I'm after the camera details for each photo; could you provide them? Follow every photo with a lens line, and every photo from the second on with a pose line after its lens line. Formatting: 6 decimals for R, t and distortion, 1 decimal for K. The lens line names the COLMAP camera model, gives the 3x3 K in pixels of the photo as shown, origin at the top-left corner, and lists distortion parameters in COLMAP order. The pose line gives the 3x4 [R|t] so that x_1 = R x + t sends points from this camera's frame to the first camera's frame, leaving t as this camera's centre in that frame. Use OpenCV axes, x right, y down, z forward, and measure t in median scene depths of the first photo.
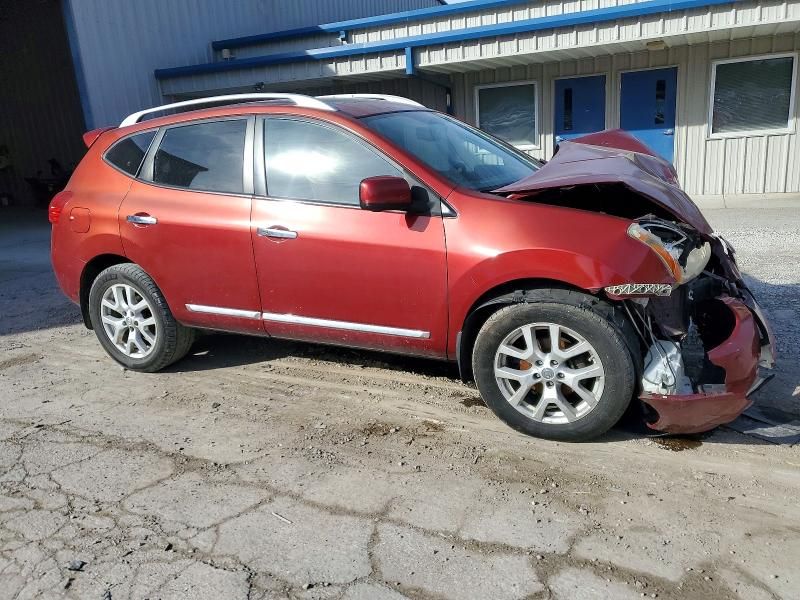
lens RADIAL K [[604.9, 0, 400.0], [0, 604.9, 300.0], [0, 0, 1]] dist [-0.006138, 0.003007]
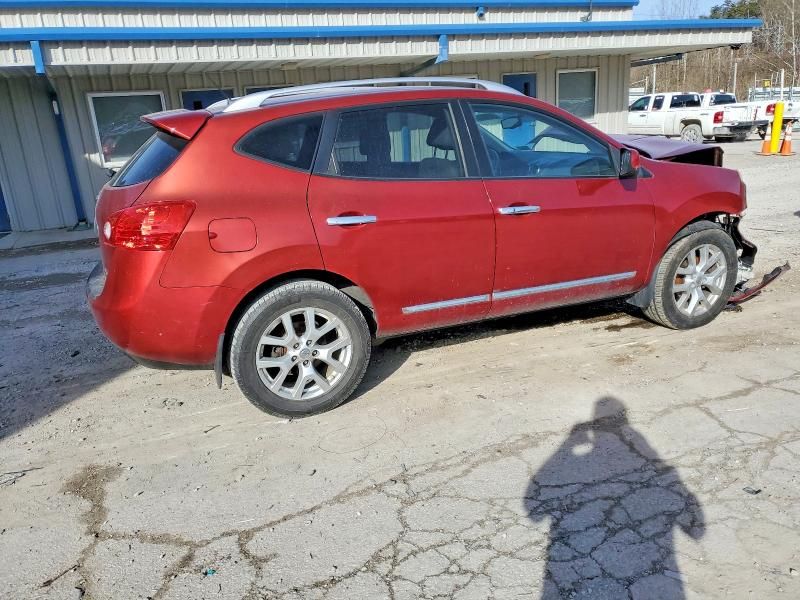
lens RADIAL K [[570.3, 0, 400.0], [0, 570.3, 300.0], [0, 0, 1]] dist [-0.224357, 0.232450]
pose [[0.693805, -0.190572, 0.694490, -0.327572], [0.186065, 0.979045, 0.082774, -0.026080], [-0.695711, 0.071791, 0.714725, 0.138708]]
